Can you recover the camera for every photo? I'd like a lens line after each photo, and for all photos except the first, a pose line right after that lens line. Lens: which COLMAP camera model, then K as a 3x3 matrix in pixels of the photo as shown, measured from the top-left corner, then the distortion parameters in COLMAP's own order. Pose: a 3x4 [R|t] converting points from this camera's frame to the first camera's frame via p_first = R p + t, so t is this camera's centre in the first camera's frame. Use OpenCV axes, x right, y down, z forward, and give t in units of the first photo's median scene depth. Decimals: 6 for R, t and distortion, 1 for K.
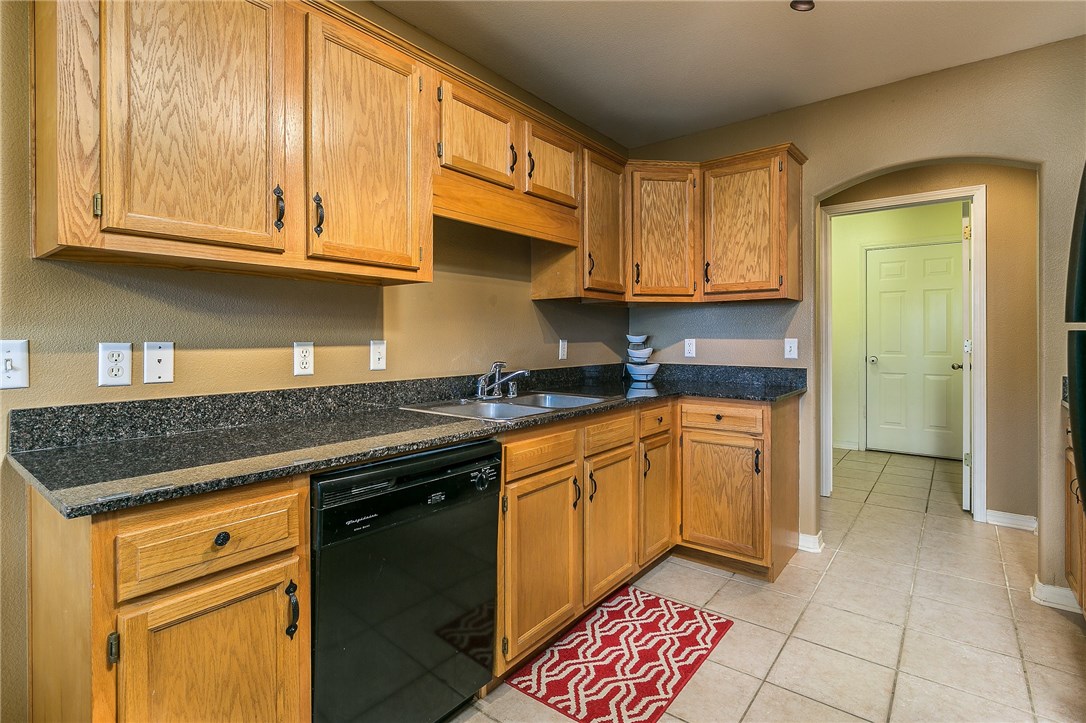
lens RADIAL K [[526.0, 0, 545.8], [0, 526.0, 340.4], [0, 0, 1]] dist [0.001094, -0.000490]
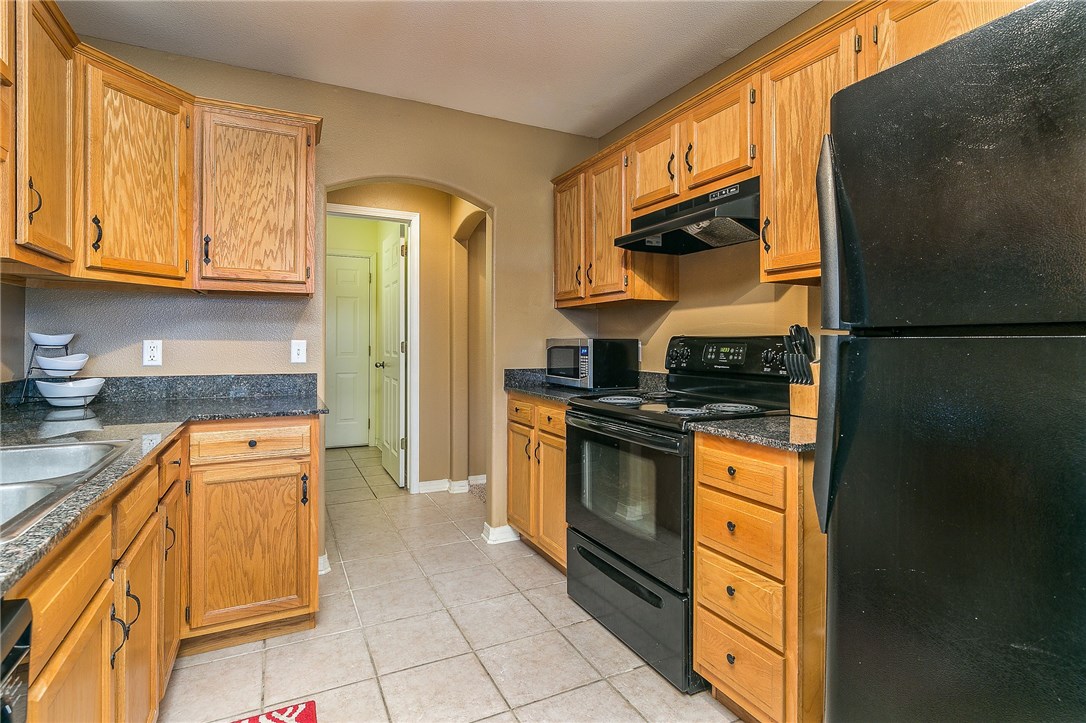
lens RADIAL K [[526.0, 0, 527.9], [0, 526.0, 341.3], [0, 0, 1]] dist [0.001094, -0.000490]
pose [[0.442909, 0.002550, 0.896563, -0.154675], [-0.000590, 0.999997, -0.002552, 0.000417], [-0.896567, 0.000601, 0.442909, 0.273294]]
